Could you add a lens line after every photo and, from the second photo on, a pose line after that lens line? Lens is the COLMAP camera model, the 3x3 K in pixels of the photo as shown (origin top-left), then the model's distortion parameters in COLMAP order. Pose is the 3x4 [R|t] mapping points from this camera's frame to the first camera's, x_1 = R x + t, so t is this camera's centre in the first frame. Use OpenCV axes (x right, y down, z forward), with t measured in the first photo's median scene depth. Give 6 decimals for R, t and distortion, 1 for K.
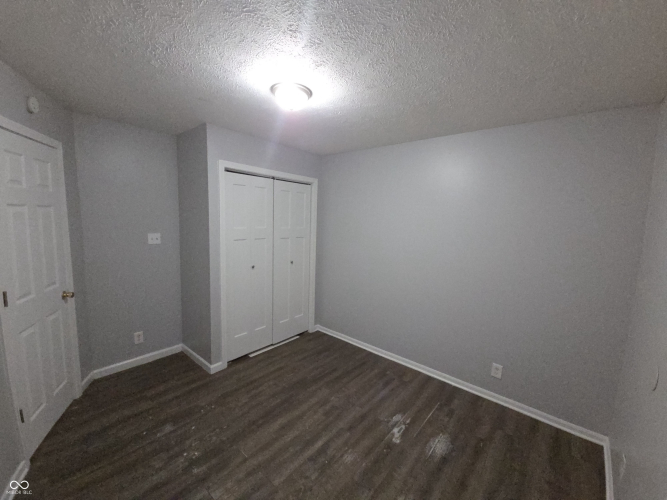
lens RADIAL K [[272.3, 0, 332.1], [0, 272.3, 249.4], [0, 0, 1]] dist [0.000025, -0.001729]
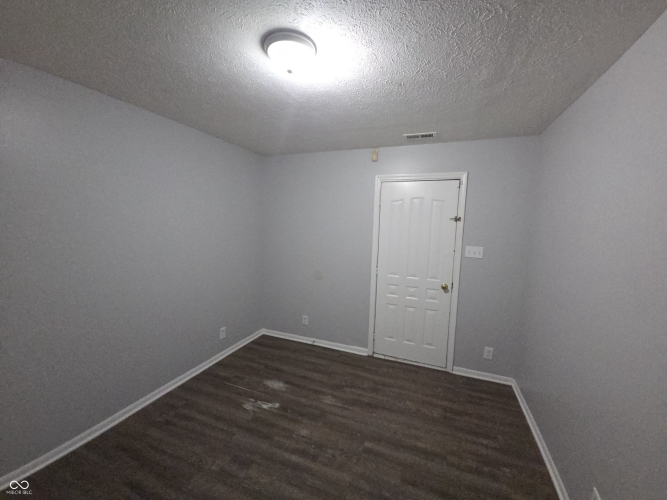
lens RADIAL K [[272.3, 0, 334.7], [0, 272.3, 250.3], [0, 0, 1]] dist [0.000025, -0.001729]
pose [[-0.338586, -0.145198, 0.929665, -0.796162], [0.069646, 0.981445, 0.178650, -0.142680], [-0.938354, 0.125235, -0.322191, 0.990928]]
